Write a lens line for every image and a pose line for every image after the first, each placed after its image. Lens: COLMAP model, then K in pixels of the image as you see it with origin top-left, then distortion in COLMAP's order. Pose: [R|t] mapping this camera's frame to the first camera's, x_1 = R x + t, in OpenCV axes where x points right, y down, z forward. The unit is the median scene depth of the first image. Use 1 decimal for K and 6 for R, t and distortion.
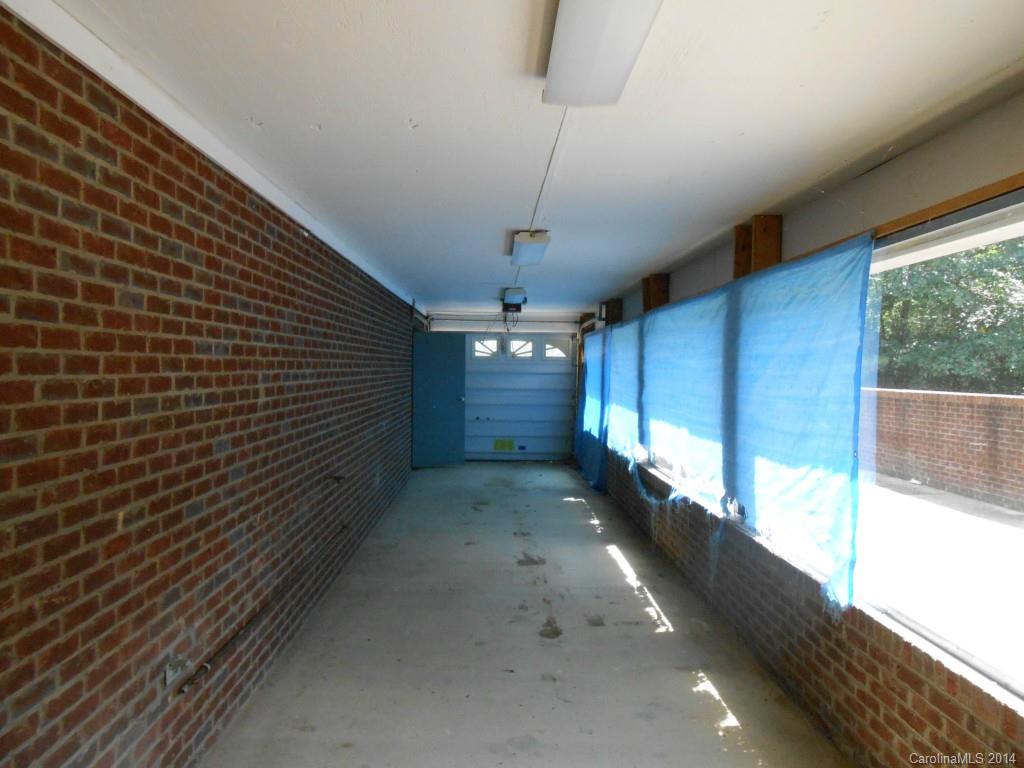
lens RADIAL K [[818.6, 0, 512.0], [0, 818.6, 384.0], [0, 0, 1]] dist [-0.025942, 0.070178]
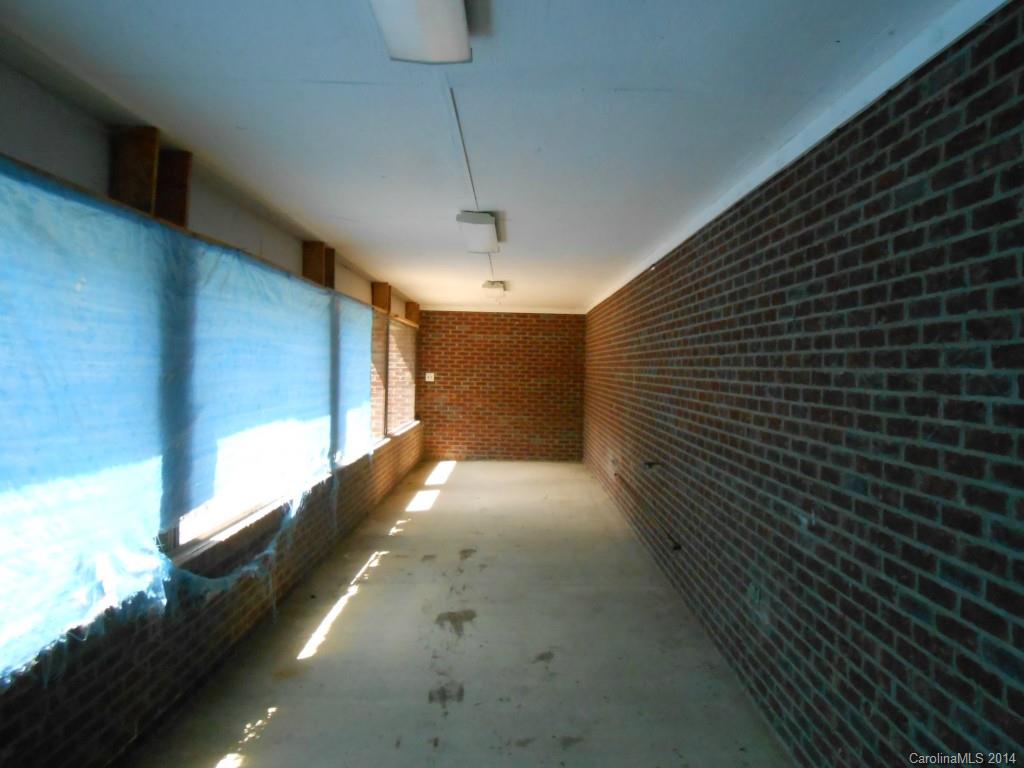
lens RADIAL K [[818.6, 0, 512.0], [0, 818.6, 384.0], [0, 0, 1]] dist [-0.025942, 0.070178]
pose [[-0.999205, -0.030012, 0.026231, -0.048148], [-0.028842, 0.998620, 0.043891, -0.036377], [-0.027512, 0.043100, -0.998692, 2.049116]]
